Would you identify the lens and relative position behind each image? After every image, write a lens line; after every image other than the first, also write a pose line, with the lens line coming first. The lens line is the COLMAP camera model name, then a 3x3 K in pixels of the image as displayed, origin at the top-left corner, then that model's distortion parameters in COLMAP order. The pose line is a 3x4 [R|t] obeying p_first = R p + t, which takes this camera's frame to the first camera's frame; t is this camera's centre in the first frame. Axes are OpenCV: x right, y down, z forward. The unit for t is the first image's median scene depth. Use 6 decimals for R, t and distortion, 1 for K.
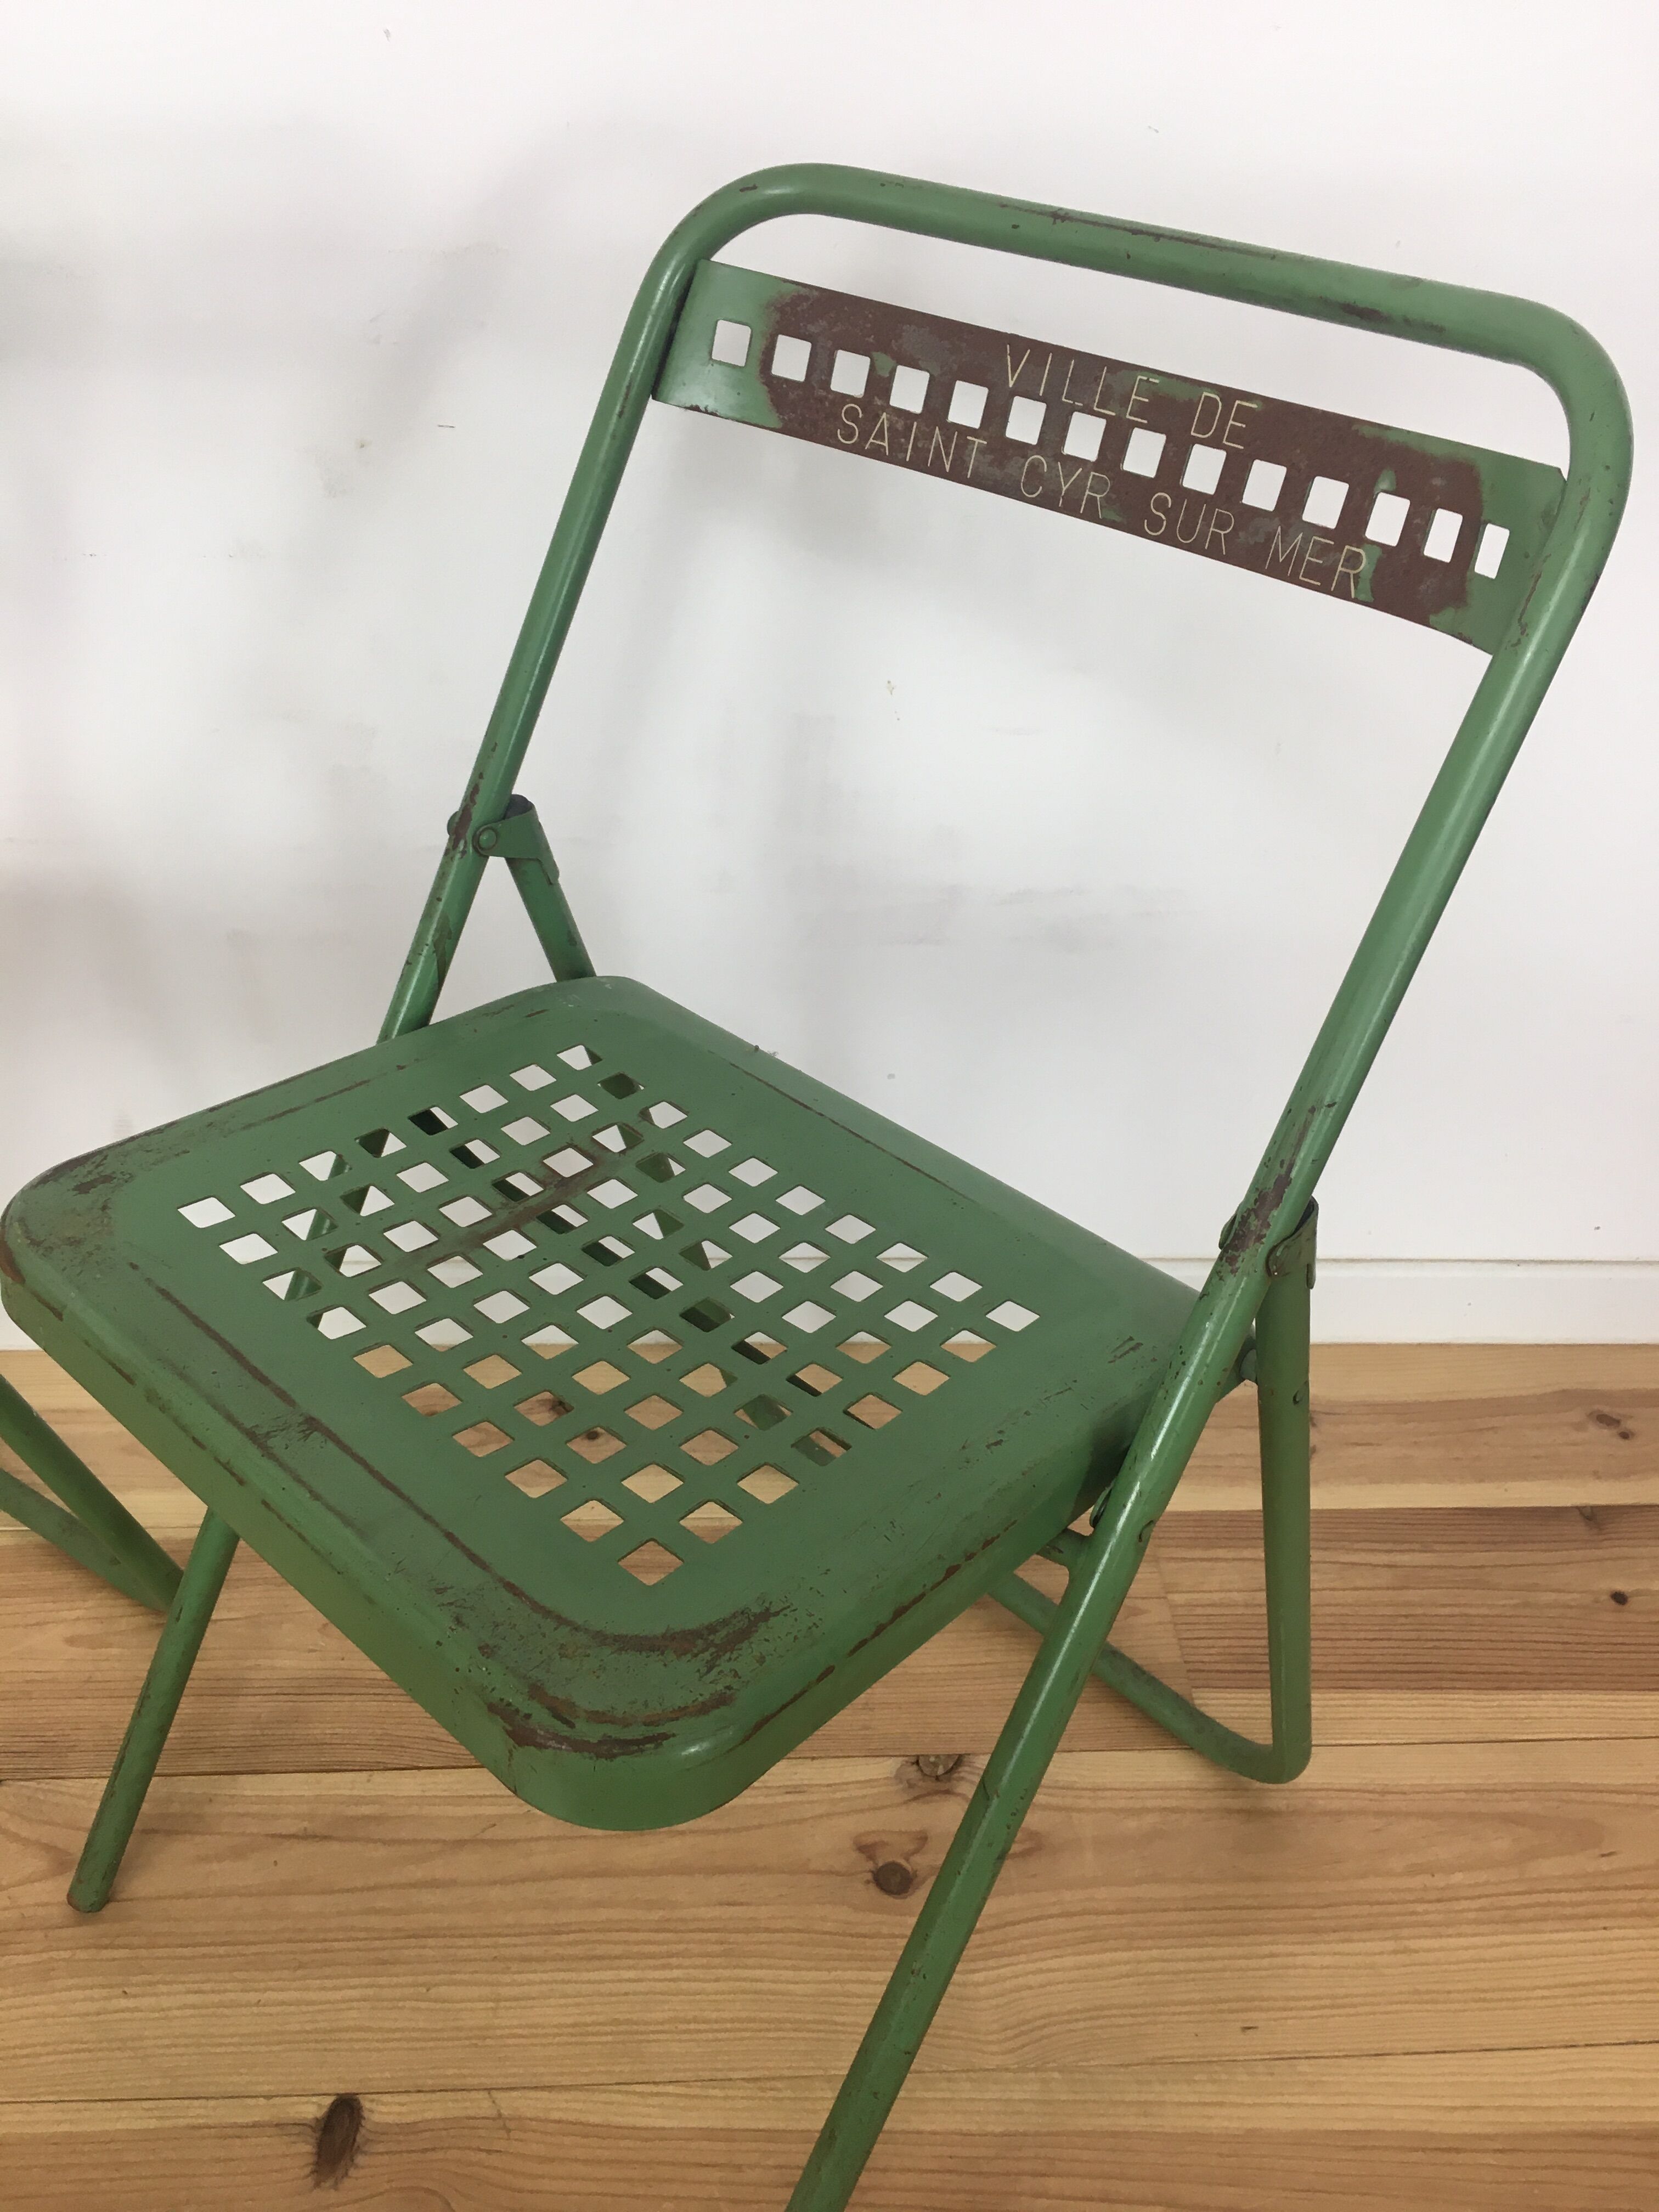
lens RADIAL K [[1898.2, 0, 838.9], [0, 1898.2, 1096.2], [0, 0, 1]] dist [0.077608, -0.130129]
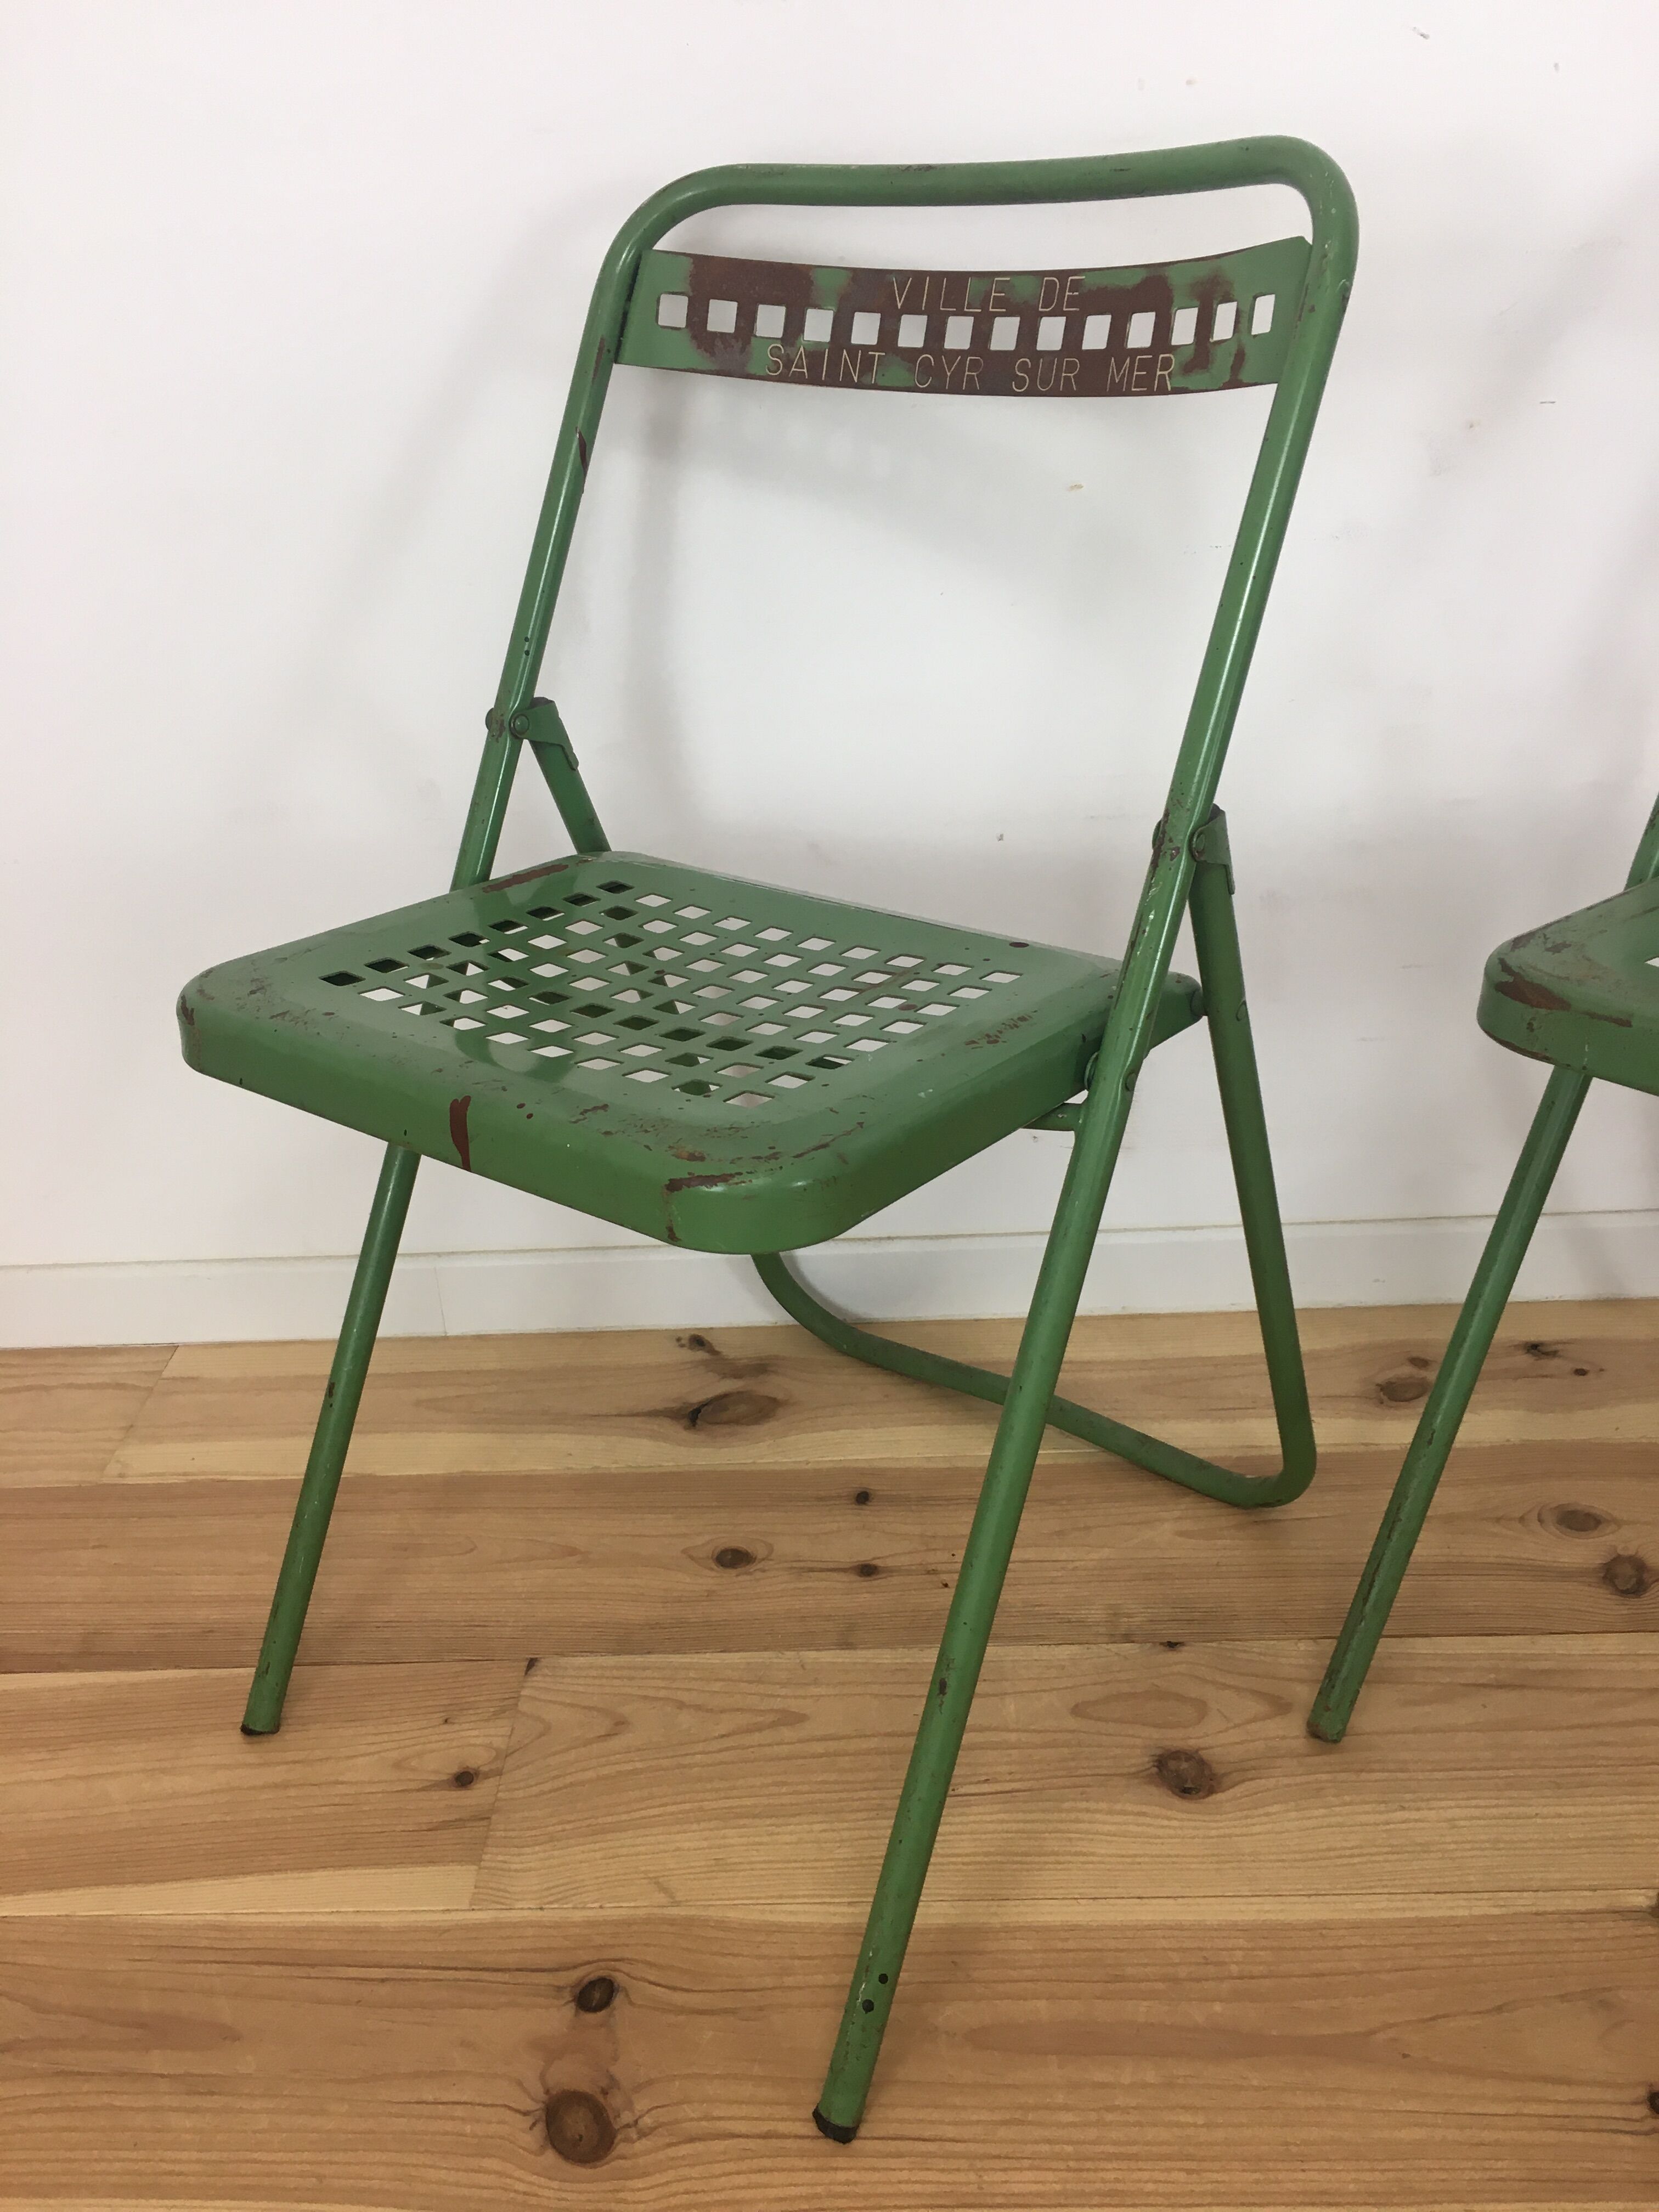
lens RADIAL K [[1898.2, 0, 825.4], [0, 1898.2, 1108.8], [0, 0, 1]] dist [0.077608, -0.130129]
pose [[0.991181, -0.051858, -0.121943, -0.559431], [0.034858, 0.989871, -0.137622, 0.230337], [0.127845, 0.132157, 0.982950, -0.132362]]
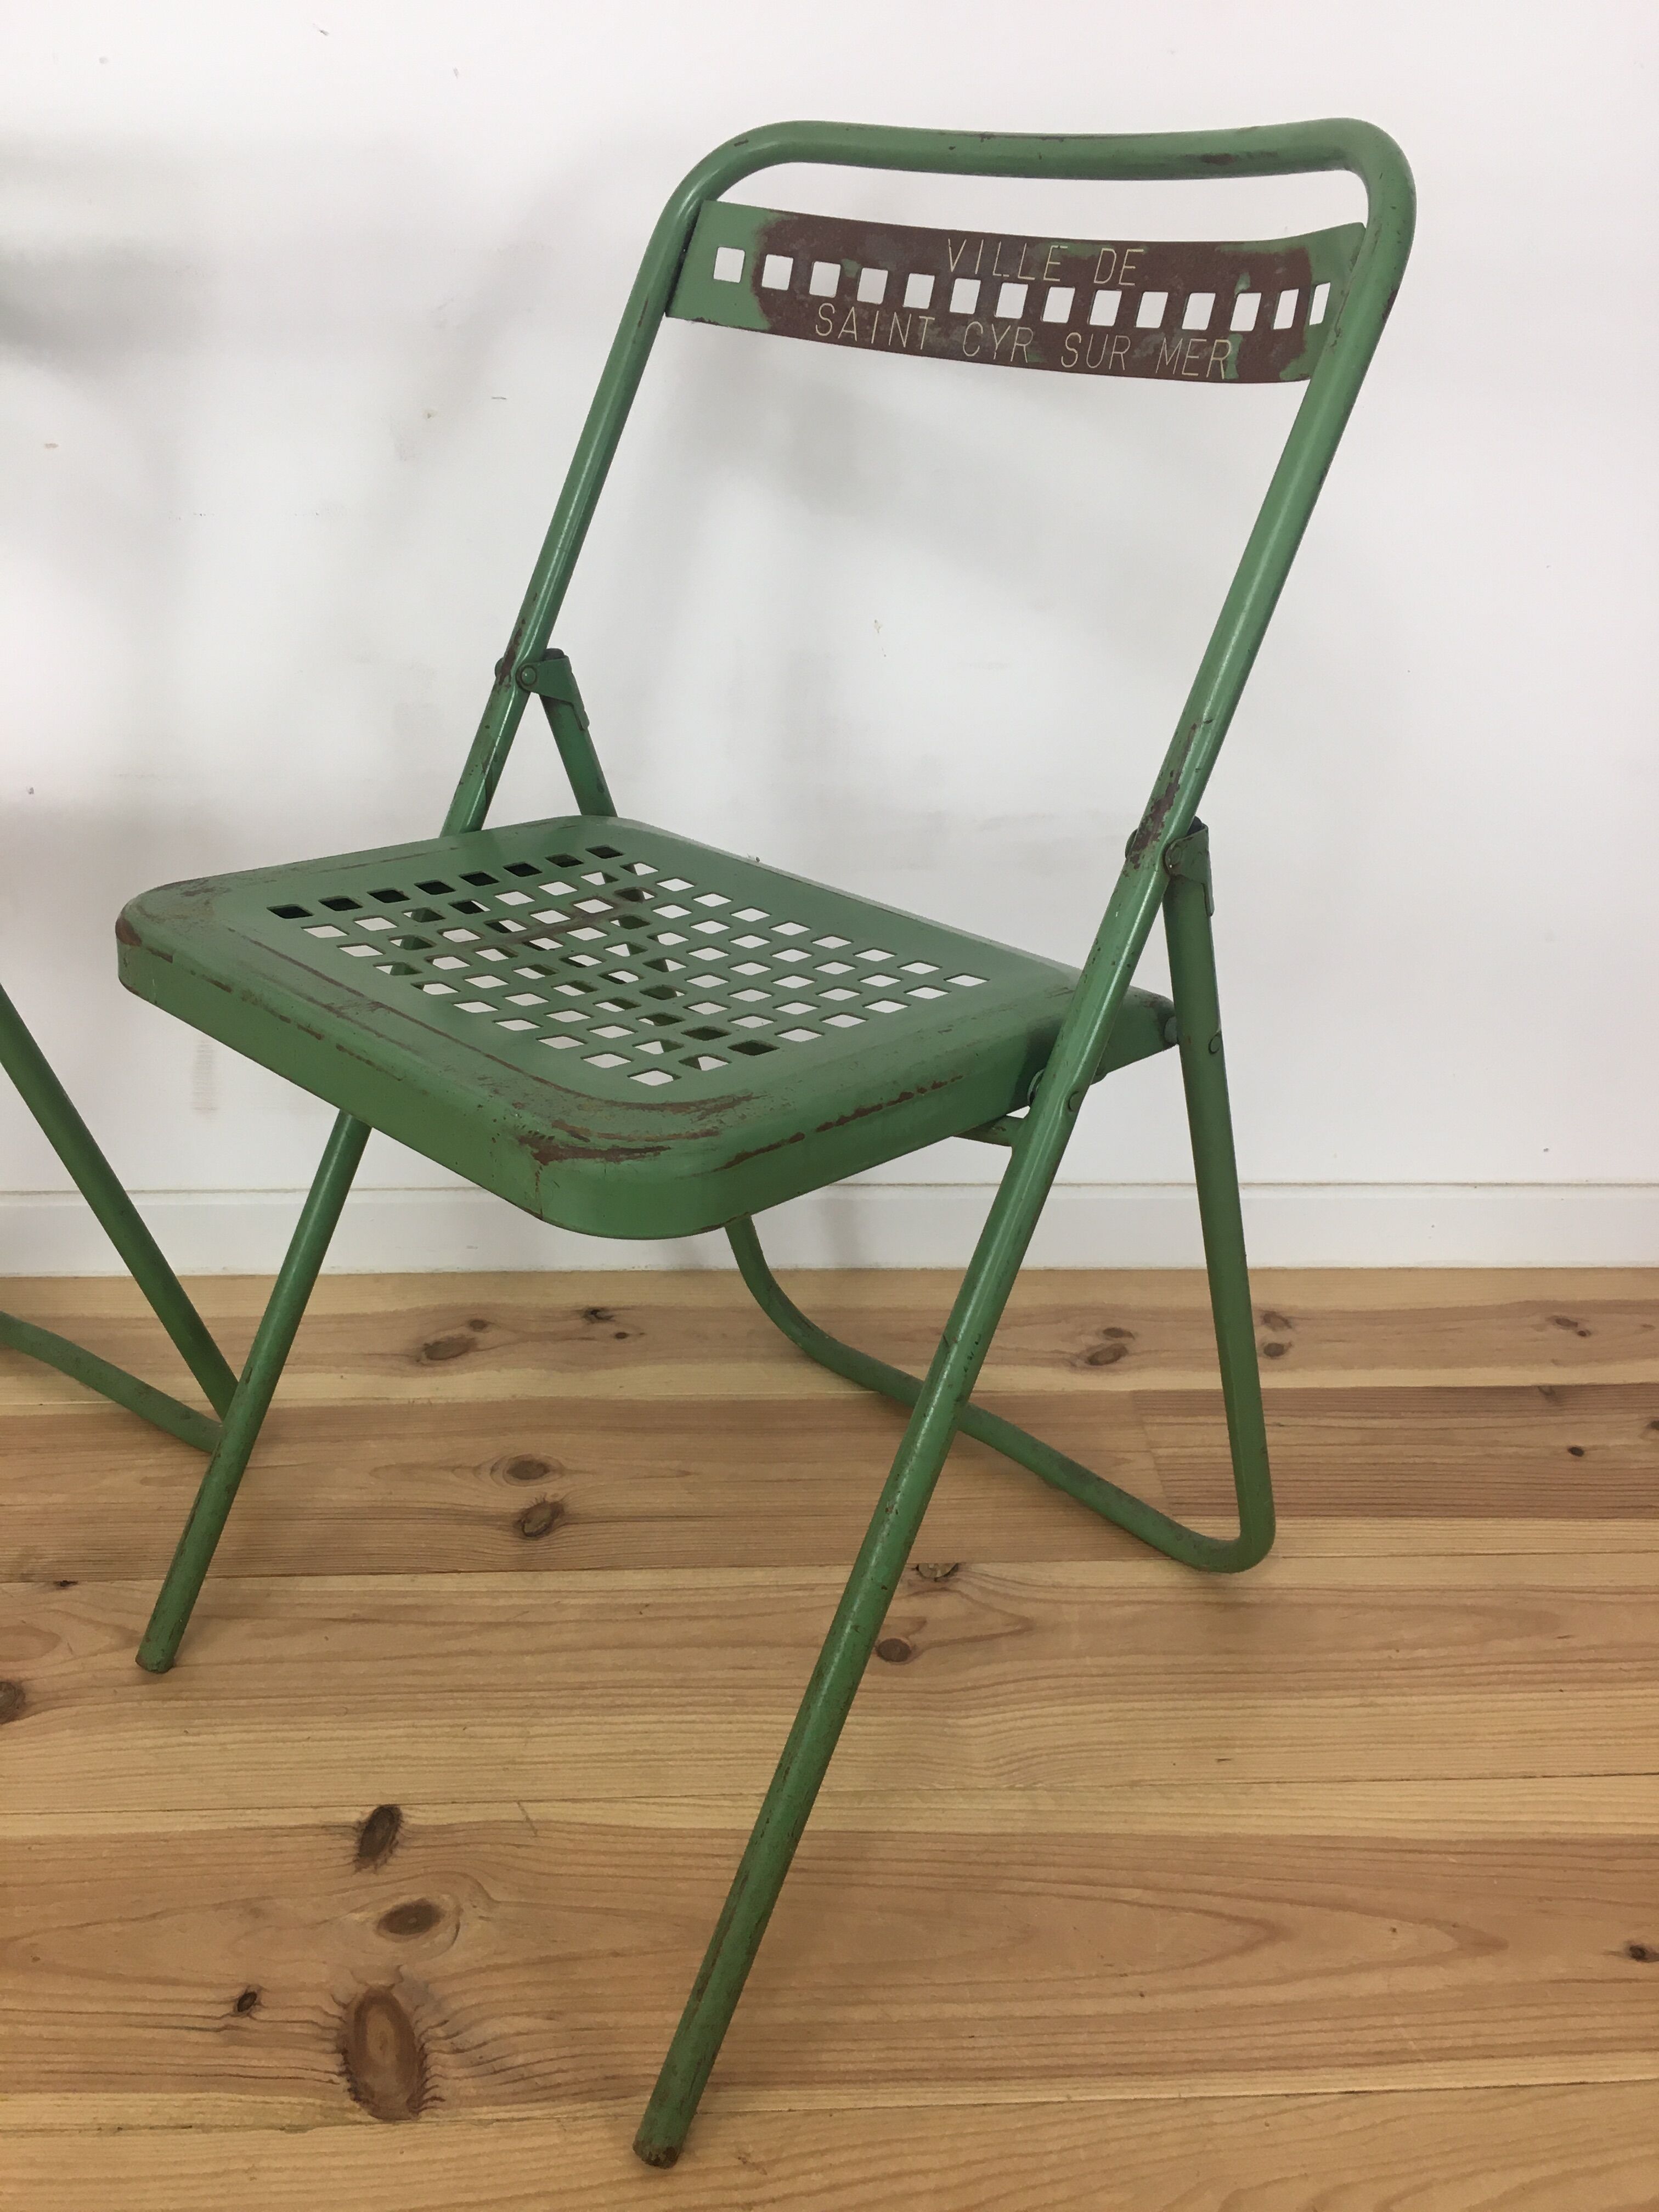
lens RADIAL K [[1898.2, 0, 838.9], [0, 1898.2, 1103.1], [0, 0, 1]] dist [0.077608, -0.130129]
pose [[0.999596, -0.016581, -0.023079, 0.030665], [0.012976, 0.988839, -0.148421, 0.291809], [0.025282, 0.148061, 0.988655, -0.125235]]
